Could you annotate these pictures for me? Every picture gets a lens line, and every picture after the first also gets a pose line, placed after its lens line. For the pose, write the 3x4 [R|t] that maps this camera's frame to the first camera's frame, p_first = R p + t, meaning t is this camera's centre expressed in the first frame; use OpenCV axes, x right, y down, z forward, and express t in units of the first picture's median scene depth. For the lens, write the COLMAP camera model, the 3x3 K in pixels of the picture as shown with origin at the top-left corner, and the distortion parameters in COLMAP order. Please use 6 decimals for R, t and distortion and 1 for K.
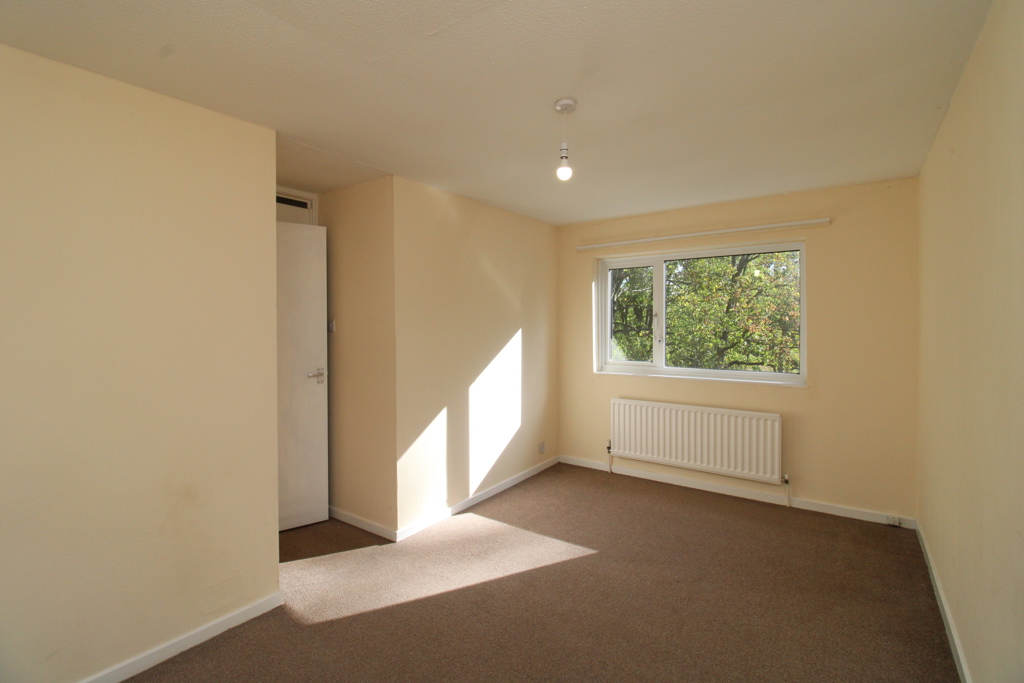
lens RADIAL K [[474.1, 0, 510.2], [0, 474.1, 324.9], [0, 0, 1]] dist [-0.001029, -0.013973]
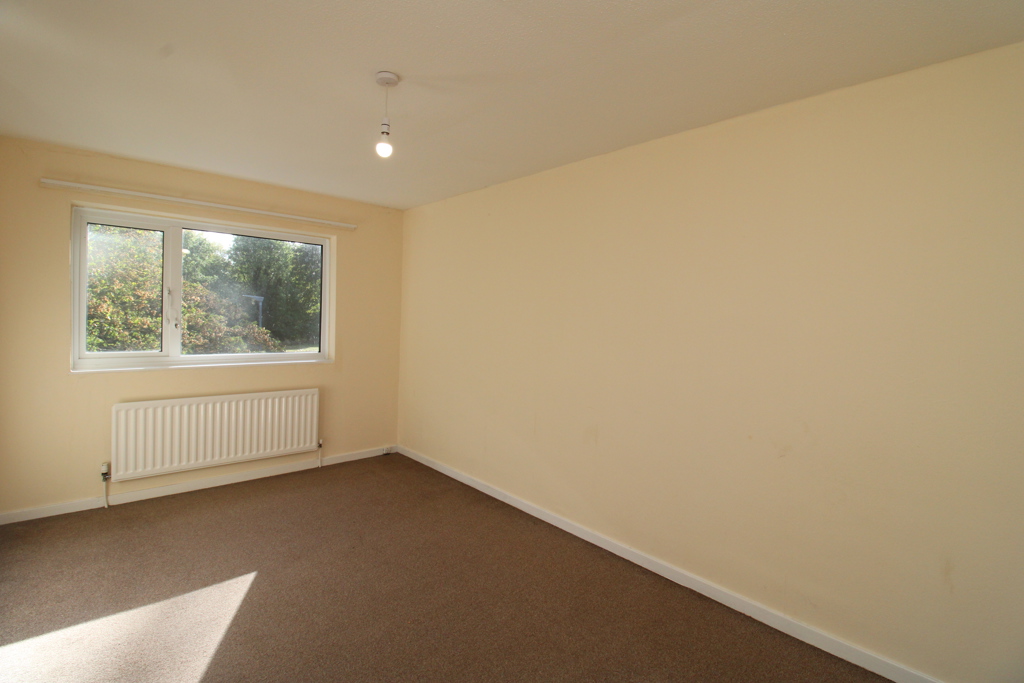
lens RADIAL K [[474.1, 0, 510.2], [0, 474.1, 324.9], [0, 0, 1]] dist [-0.001029, -0.013973]
pose [[0.195674, -0.008604, 0.980631, -0.434816], [-0.030639, 0.999420, 0.014883, 0.005001], [-0.980190, -0.032958, 0.195297, 0.313772]]
